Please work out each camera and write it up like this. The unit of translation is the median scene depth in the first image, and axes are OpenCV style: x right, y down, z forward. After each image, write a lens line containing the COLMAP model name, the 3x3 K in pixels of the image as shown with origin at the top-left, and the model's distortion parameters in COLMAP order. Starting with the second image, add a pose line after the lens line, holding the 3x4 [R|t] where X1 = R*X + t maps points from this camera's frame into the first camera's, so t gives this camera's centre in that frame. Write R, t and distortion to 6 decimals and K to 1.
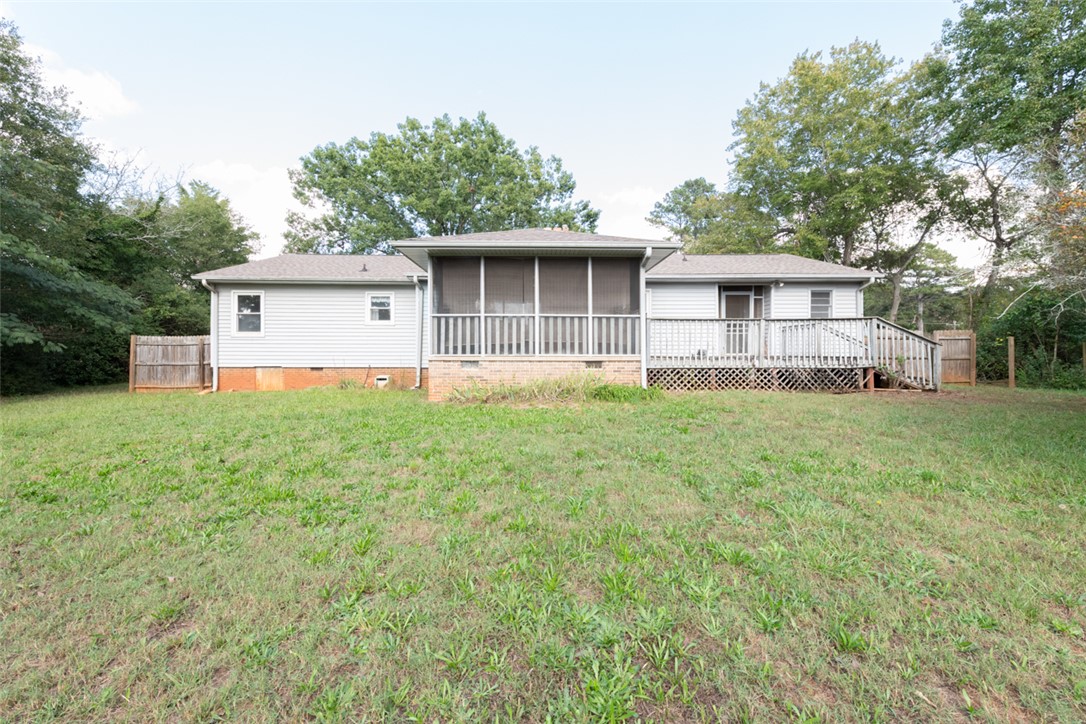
lens RADIAL K [[427.7, 0, 539.6], [0, 427.7, 355.9], [0, 0, 1]] dist [0.013065, -0.000718]
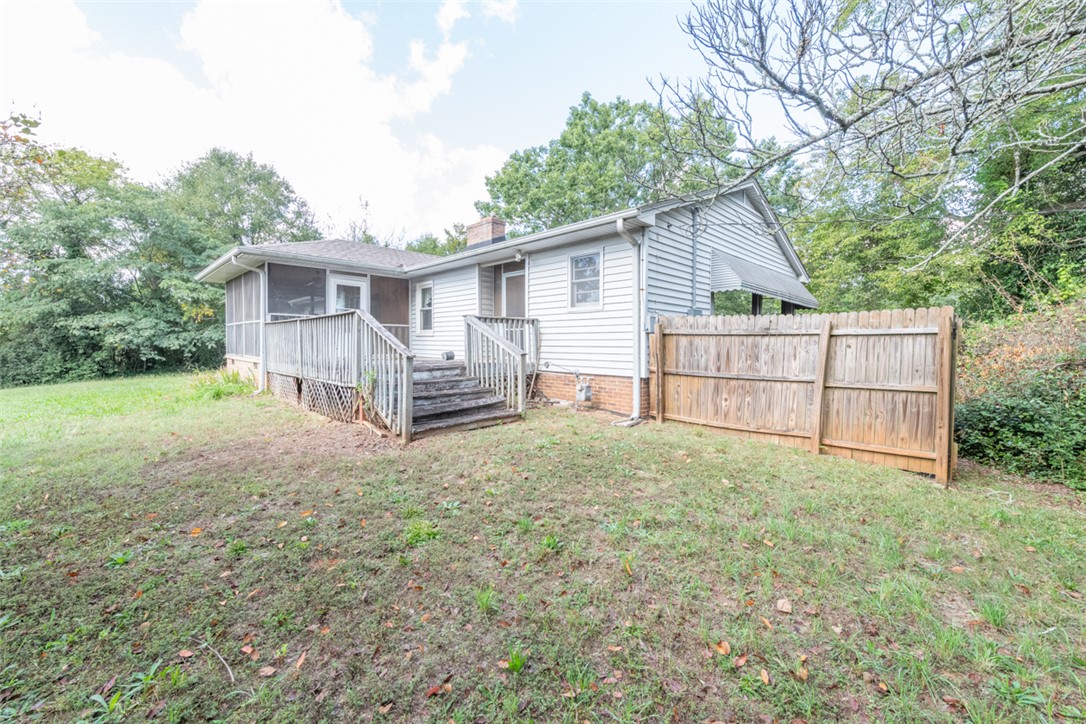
lens RADIAL K [[427.7, 0, 541.0], [0, 427.7, 360.0], [0, 0, 1]] dist [0.013065, -0.000718]
pose [[0.694369, 0.031201, -0.718942, 1.033633], [-0.006406, 0.999288, 0.037180, -0.029857], [0.719591, -0.021211, 0.694075, 0.544639]]
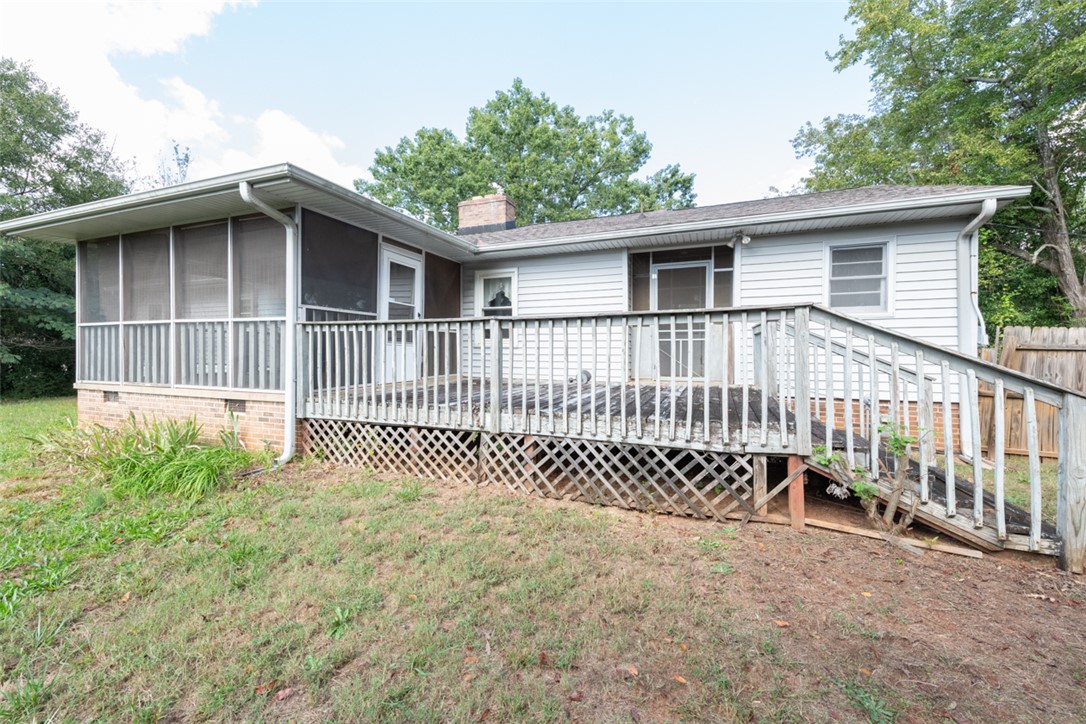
lens RADIAL K [[427.7, 0, 543.7], [0, 427.7, 354.4], [0, 0, 1]] dist [0.013065, -0.000718]
pose [[0.923818, 0.006095, -0.382784, 0.522669], [-0.003392, 0.999964, 0.007738, -0.039018], [0.382817, -0.005850, 0.923806, 0.449958]]
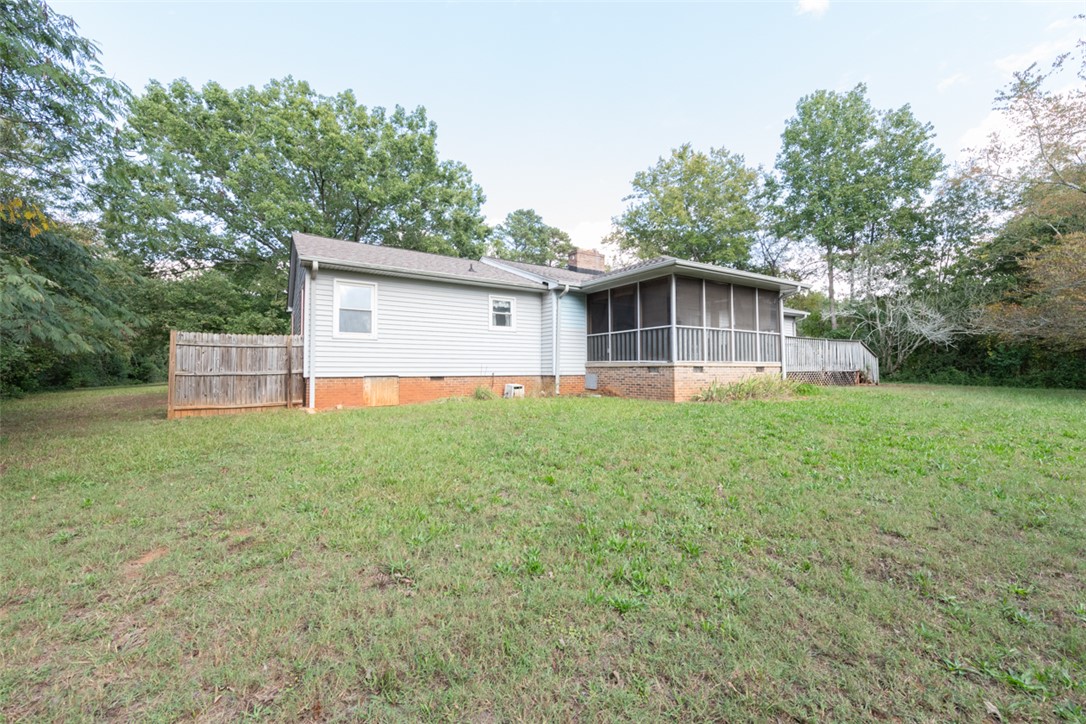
lens RADIAL K [[427.7, 0, 540.9], [0, 427.7, 363.0], [0, 0, 1]] dist [0.013065, -0.000718]
pose [[0.857595, 0.005278, 0.514298, -0.815729], [0.002491, 0.999893, -0.014416, 0.012757], [-0.514319, 0.013644, 0.857491, 0.151213]]
